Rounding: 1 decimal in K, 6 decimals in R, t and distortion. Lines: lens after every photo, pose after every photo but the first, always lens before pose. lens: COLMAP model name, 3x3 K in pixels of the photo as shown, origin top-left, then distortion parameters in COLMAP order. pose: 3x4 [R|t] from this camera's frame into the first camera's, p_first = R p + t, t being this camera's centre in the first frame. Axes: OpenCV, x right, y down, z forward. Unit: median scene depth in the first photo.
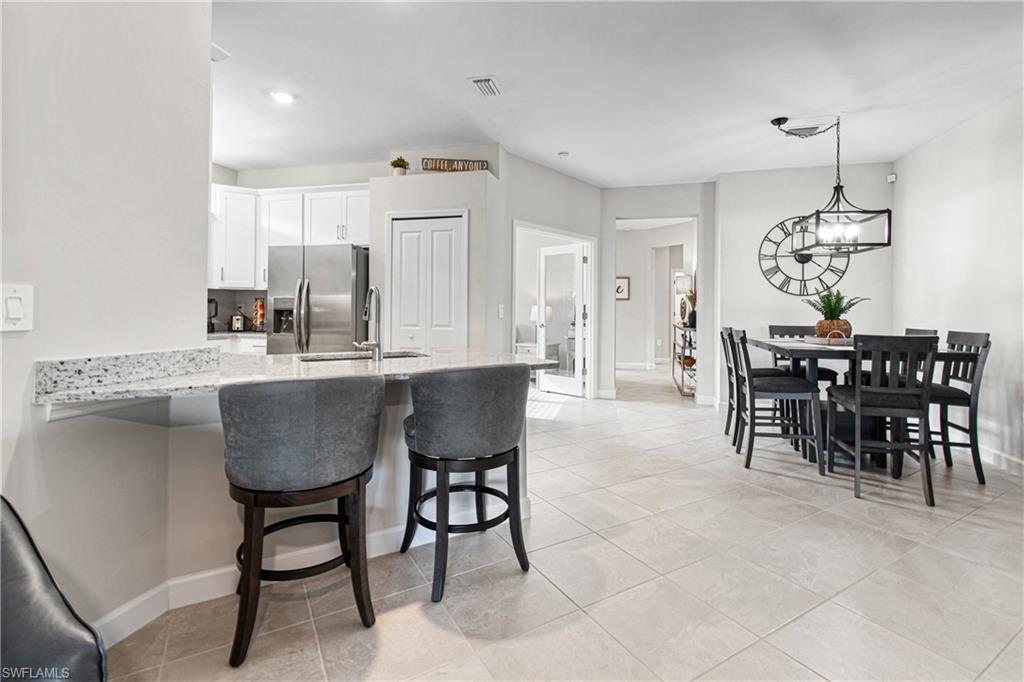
lens RADIAL K [[459.8, 0, 512.4], [0, 459.8, 308.5], [0, 0, 1]] dist [0.000361, -0.000053]
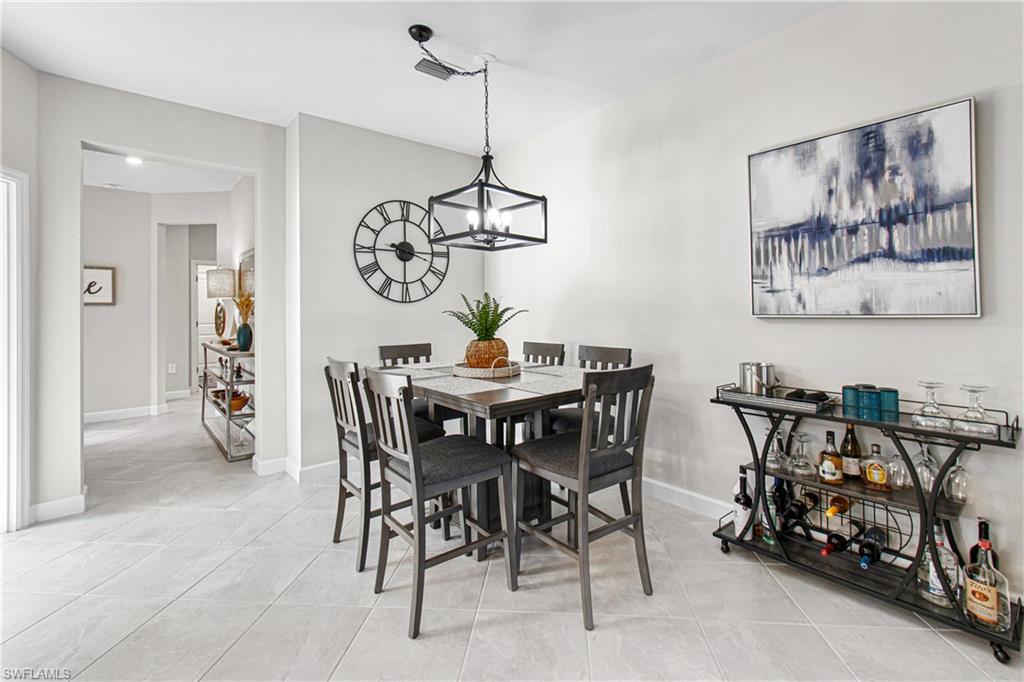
lens RADIAL K [[463.8, 0, 520.4], [0, 463.8, 305.5], [0, 0, 1]] dist [0.001655, 0.000000]
pose [[0.564623, -0.004120, 0.825338, 0.115468], [0.011958, 0.999923, -0.003189, -0.022758], [-0.825262, 0.011670, 0.564629, 0.488263]]
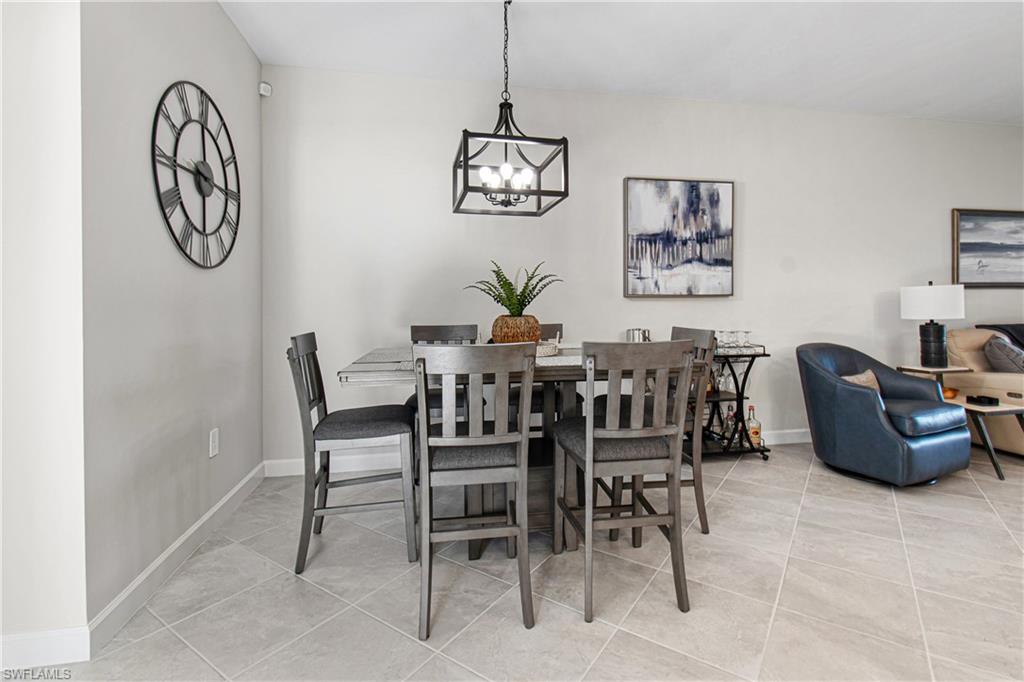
lens RADIAL K [[476.4, 0, 513.8], [0, 476.4, 309.3], [0, 0, 1]] dist [0.000963, -0.000410]
pose [[-0.428148, -0.017213, 0.903545, 0.099775], [-0.003535, 0.999843, 0.017372, 0.003762], [-0.903702, 0.004243, -0.428141, 1.144699]]
